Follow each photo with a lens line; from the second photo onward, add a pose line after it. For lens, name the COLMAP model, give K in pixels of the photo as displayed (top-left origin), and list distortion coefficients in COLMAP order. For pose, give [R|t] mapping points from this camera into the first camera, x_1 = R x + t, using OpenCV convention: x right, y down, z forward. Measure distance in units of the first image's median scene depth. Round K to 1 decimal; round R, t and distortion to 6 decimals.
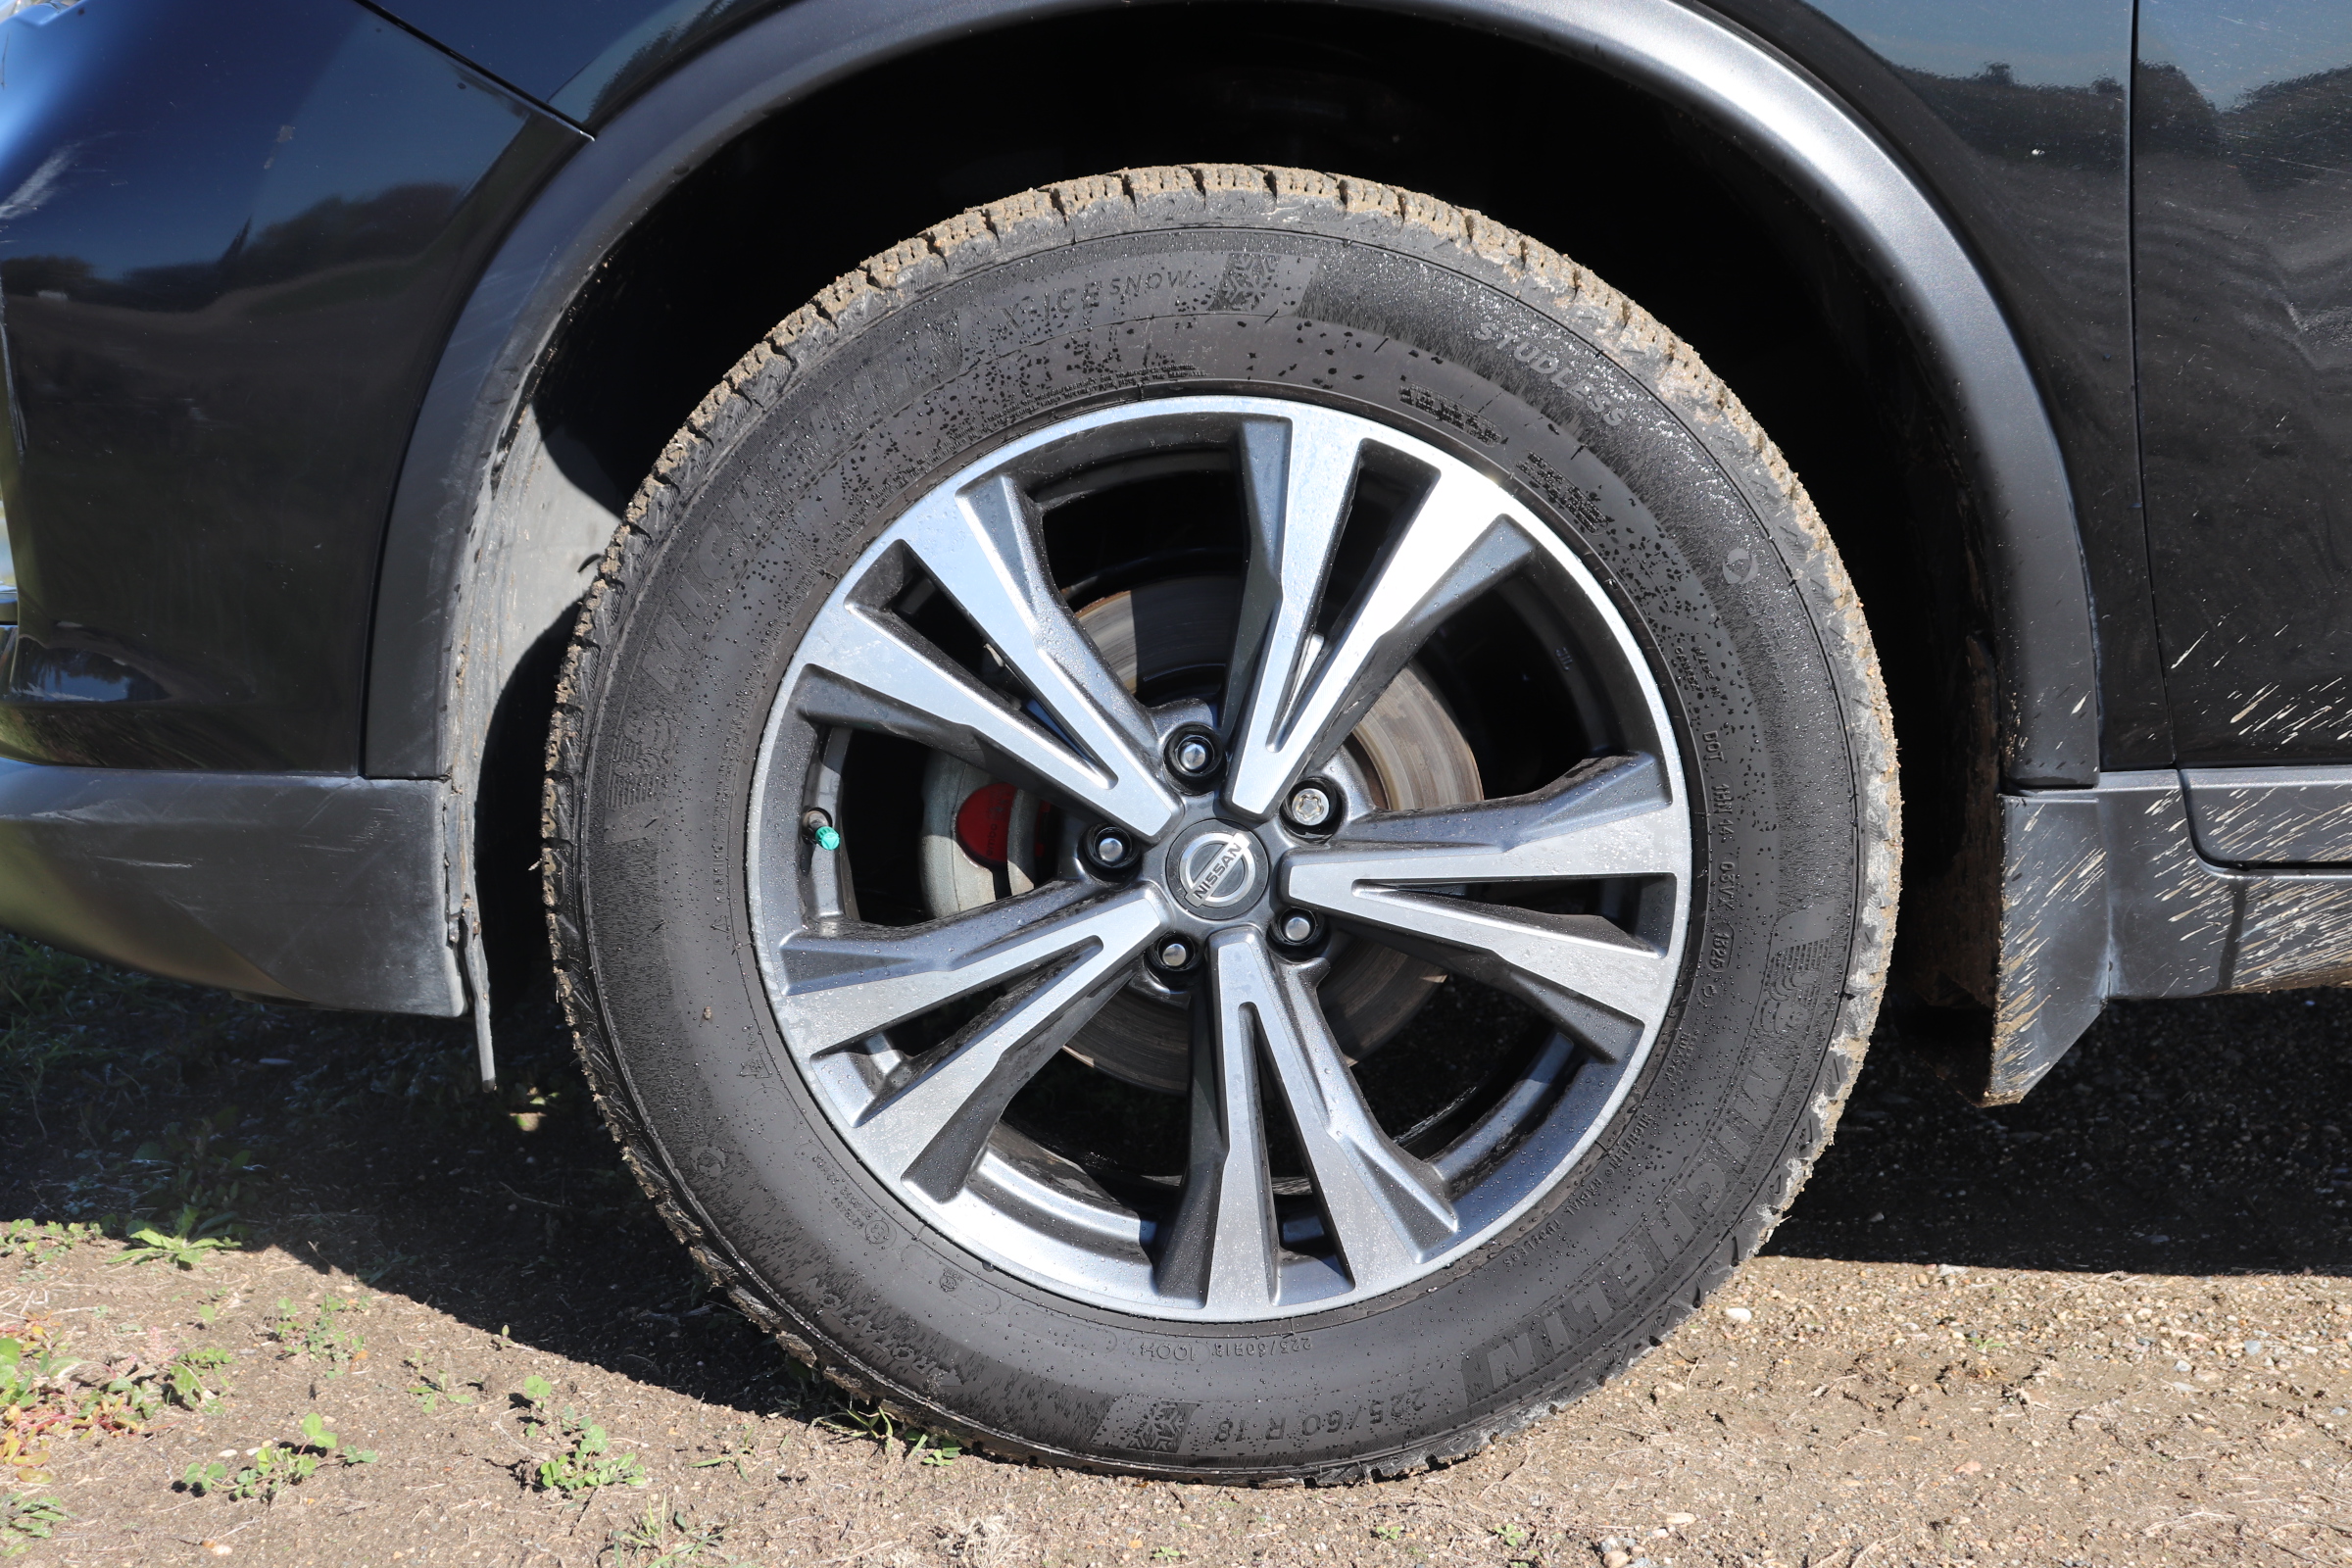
lens RADIAL K [[3021.7, 0, 1176.0], [0, 3021.7, 784.0], [0, 0, 1]] dist [-0.024189, 0.026812]
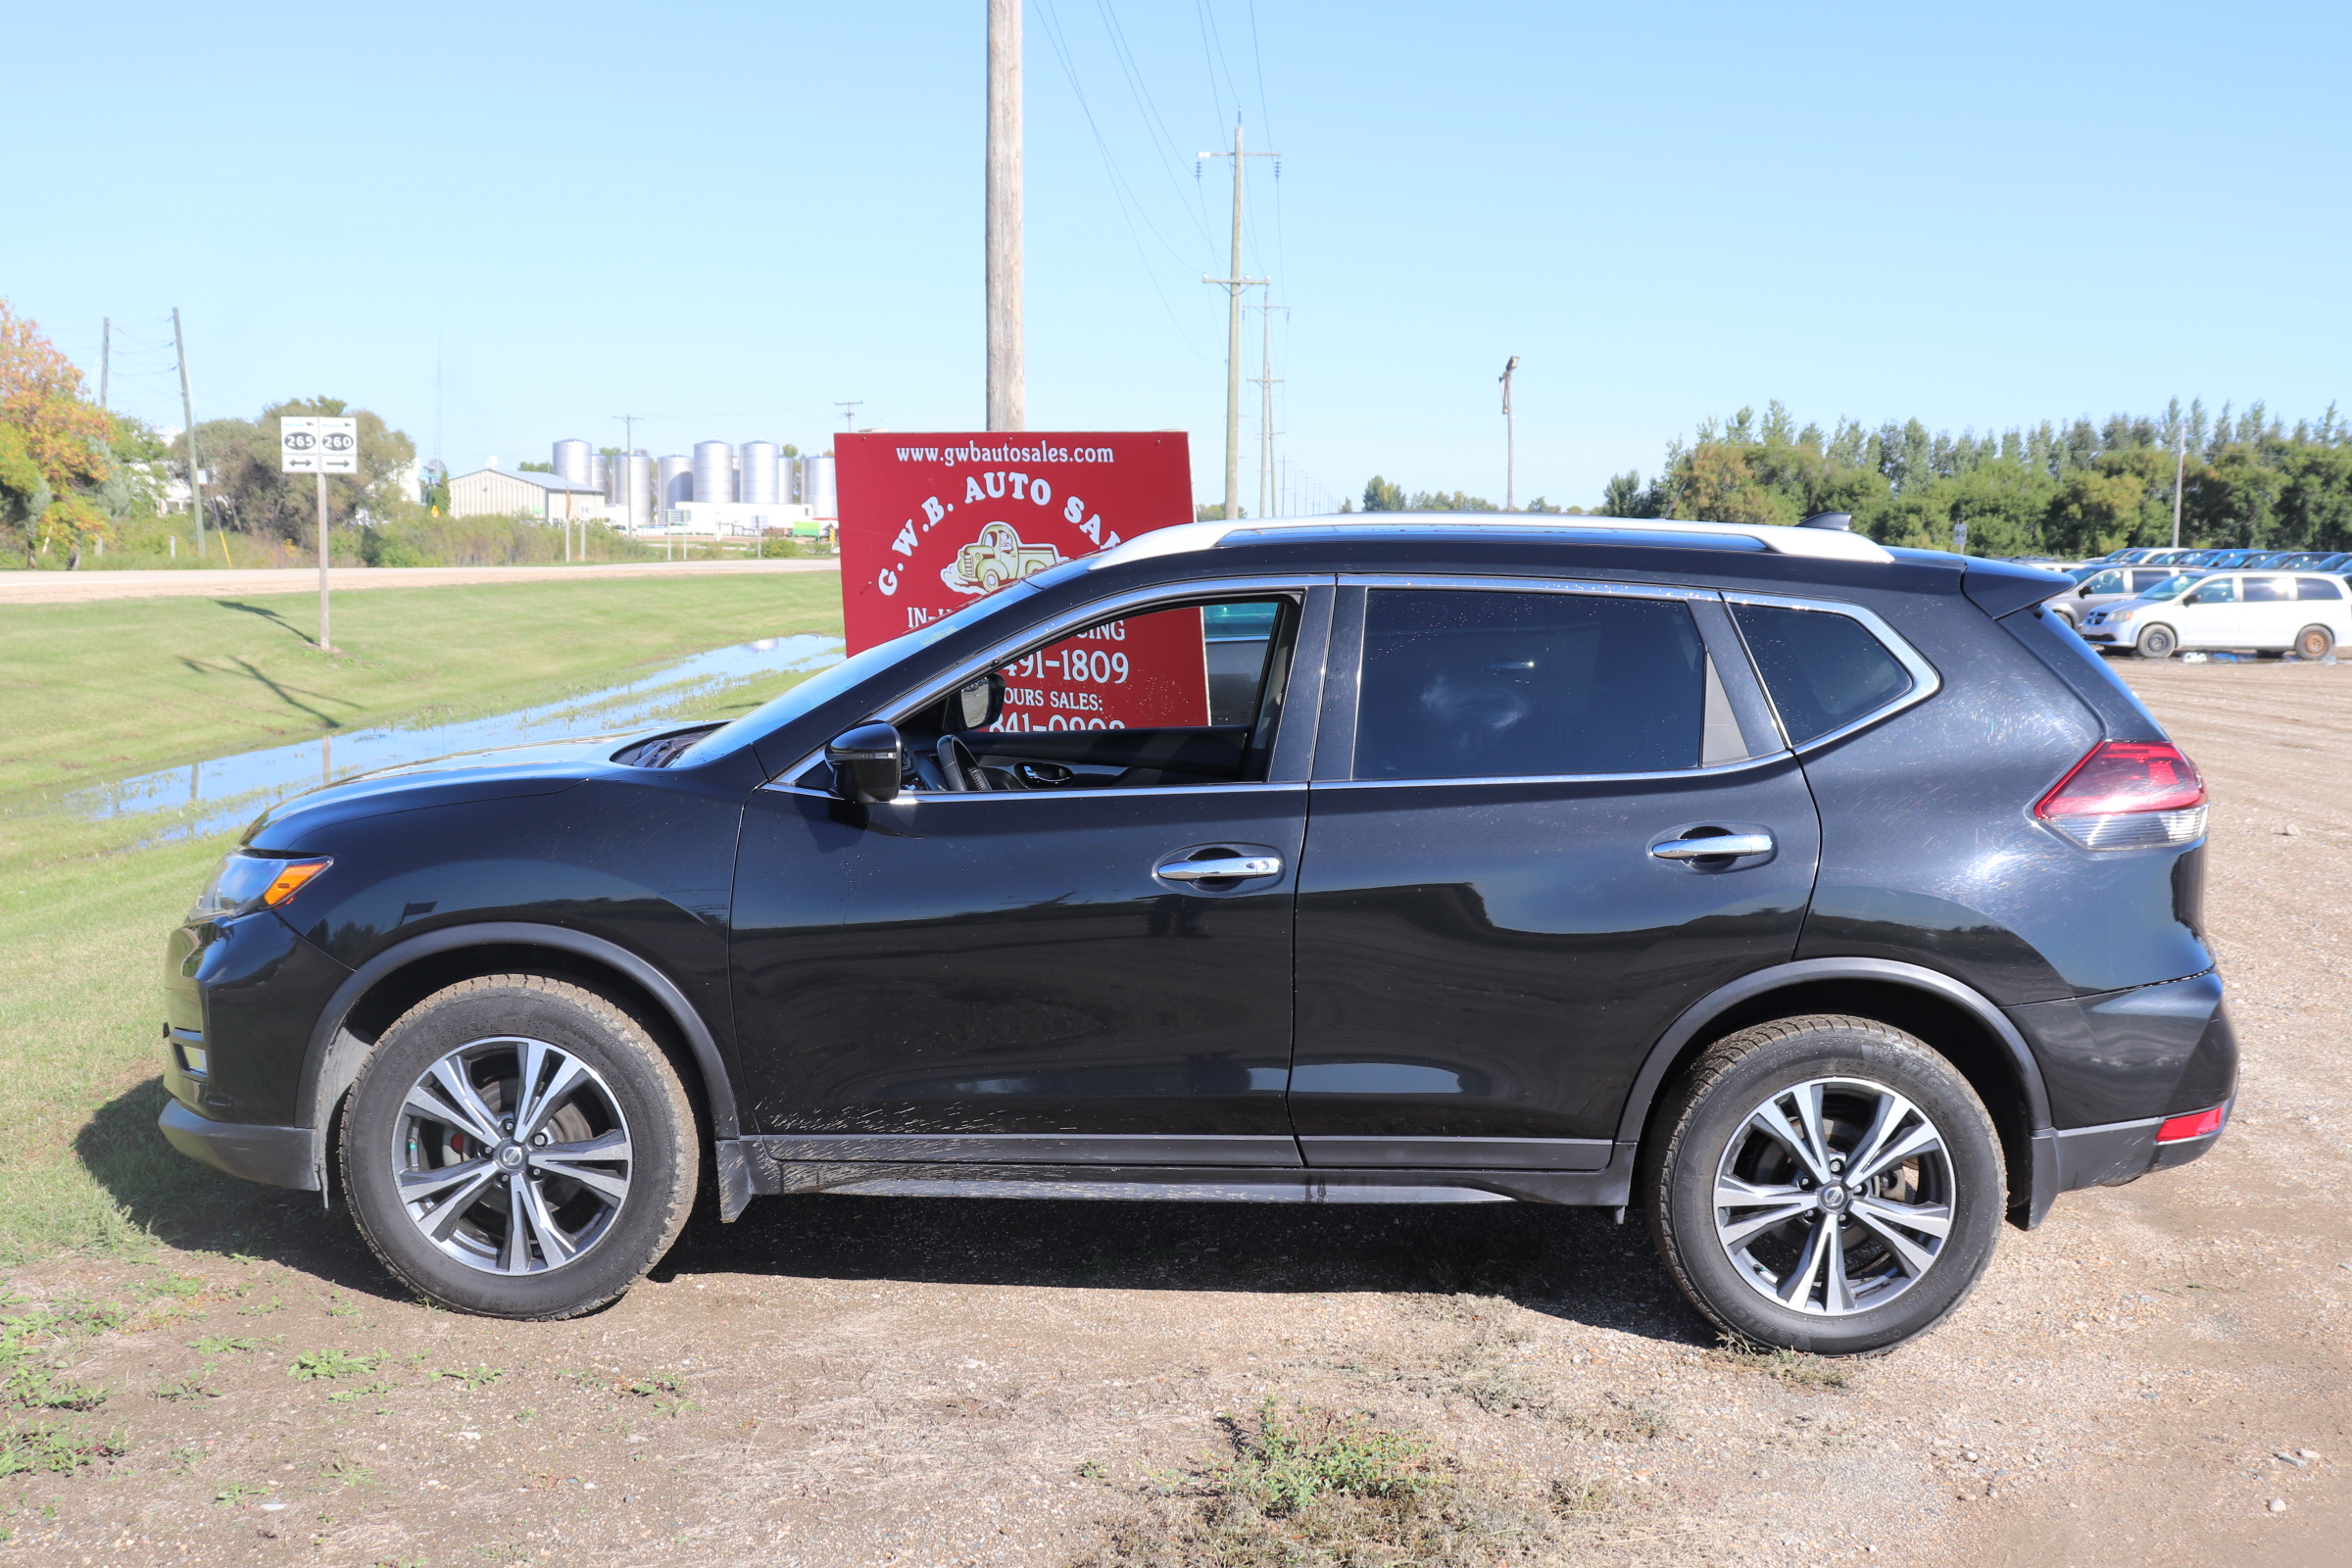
lens RADIAL K [[2602.0, 0, 1176.0], [0, 2602.0, 784.0], [0, 0, 1]] dist [-0.041487, 0.009045]
pose [[0.999858, 0.016792, 0.001208, 0.842208], [-0.016629, 0.996245, -0.084972, -0.176732], [-0.002630, 0.084940, 0.996383, -2.324700]]
